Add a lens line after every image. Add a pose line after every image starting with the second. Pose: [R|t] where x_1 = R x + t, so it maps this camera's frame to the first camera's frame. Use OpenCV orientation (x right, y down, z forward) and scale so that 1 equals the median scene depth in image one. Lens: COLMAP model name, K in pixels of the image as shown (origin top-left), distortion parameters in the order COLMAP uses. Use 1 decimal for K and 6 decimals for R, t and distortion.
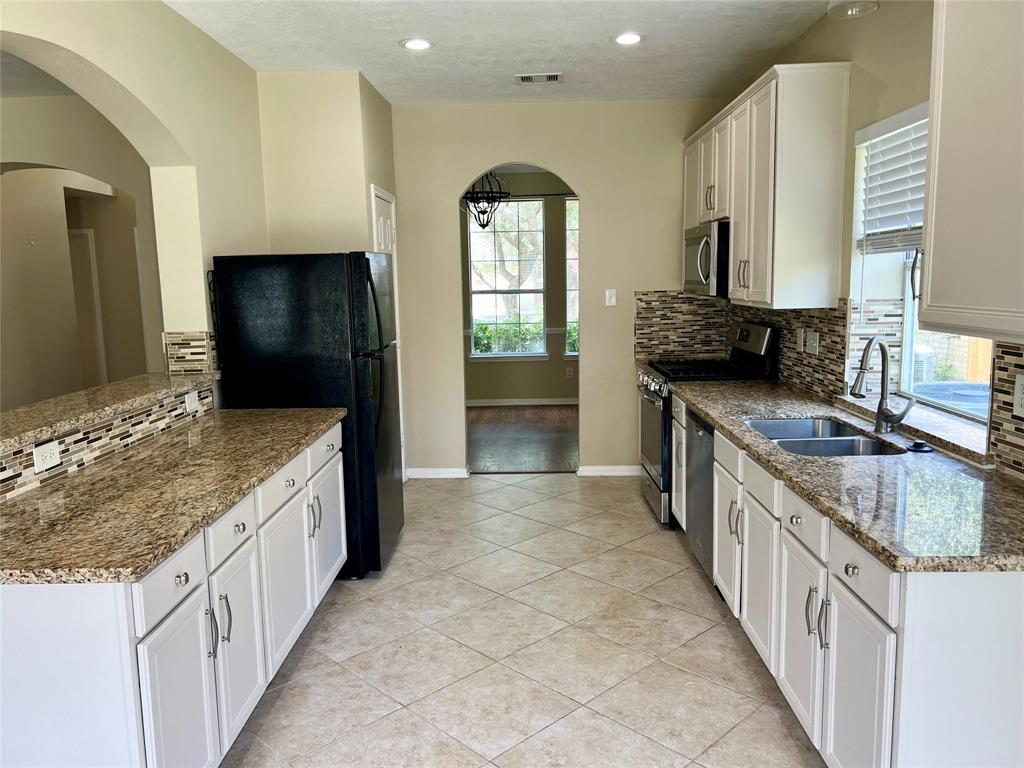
lens RADIAL K [[778.6, 0, 506.6], [0, 778.6, 379.5], [0, 0, 1]] dist [0.040275, -0.031500]
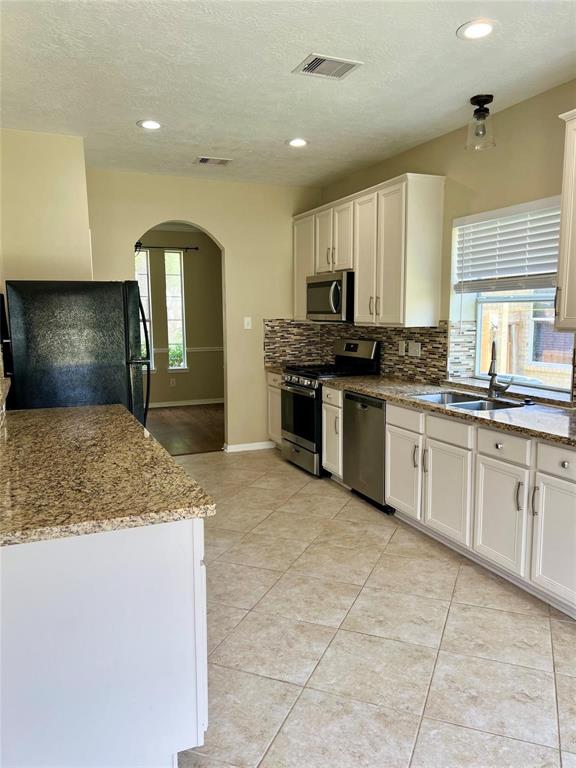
lens RADIAL K [[583.9, 0, 281.8], [0, 583.9, 388.7], [0, 0, 1]] dist [0.040275, -0.031500]
pose [[0.911832, -0.038389, 0.408766, -0.383445], [0.042409, 0.999100, -0.000772, 0.025257], [-0.408368, 0.018040, 0.912639, 0.025012]]
